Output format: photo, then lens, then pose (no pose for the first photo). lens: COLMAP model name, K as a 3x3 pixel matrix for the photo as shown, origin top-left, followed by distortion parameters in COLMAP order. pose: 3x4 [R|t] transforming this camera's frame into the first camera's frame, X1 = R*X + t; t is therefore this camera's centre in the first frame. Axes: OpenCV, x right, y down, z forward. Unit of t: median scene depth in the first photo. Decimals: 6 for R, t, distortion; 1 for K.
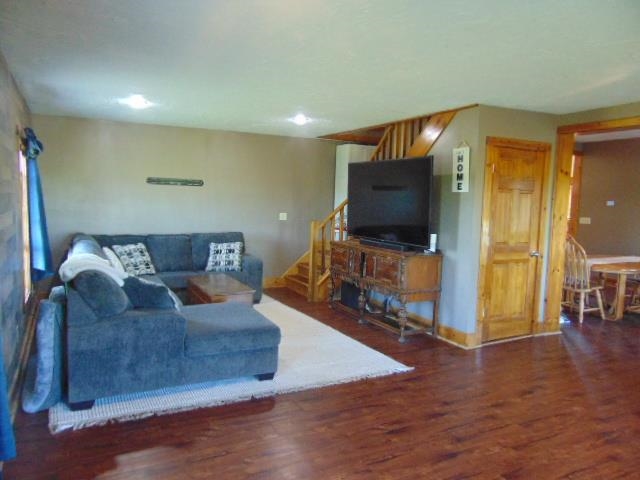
lens RADIAL K [[474.6, 0, 313.9], [0, 474.6, 238.9], [0, 0, 1]] dist [-0.015174, 0.033547]
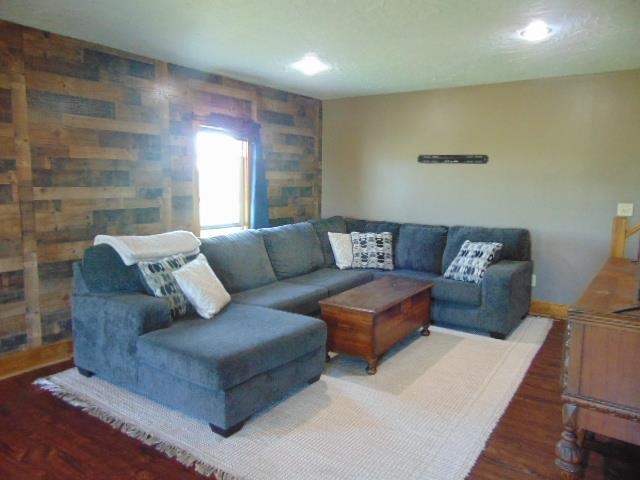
lens RADIAL K [[474.6, 0, 317.0], [0, 474.6, 238.7], [0, 0, 1]] dist [-0.015174, 0.033547]
pose [[0.476790, 0.090831, -0.874312, 0.333833], [-0.077839, 0.995102, 0.060931, -0.022207], [0.875564, 0.039005, 0.481525, 0.486011]]
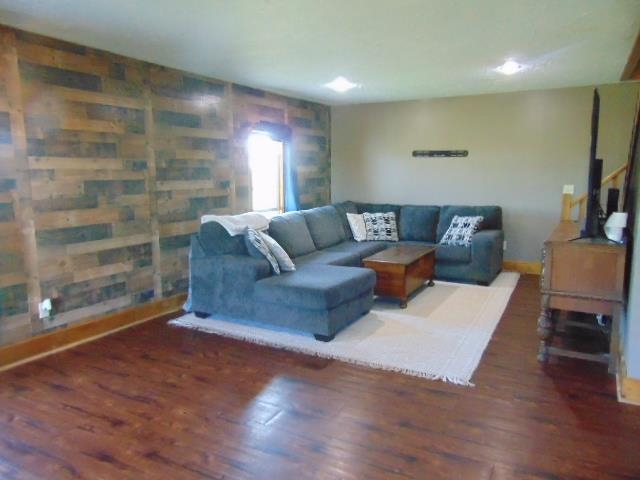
lens RADIAL K [[474.6, 0, 317.9], [0, 474.6, 237.2], [0, 0, 1]] dist [-0.015174, 0.033547]
pose [[0.559146, 0.086354, -0.824560, 0.453072], [-0.052696, 0.996252, 0.068600, 0.000485], [0.827393, 0.005094, 0.561600, 0.254254]]
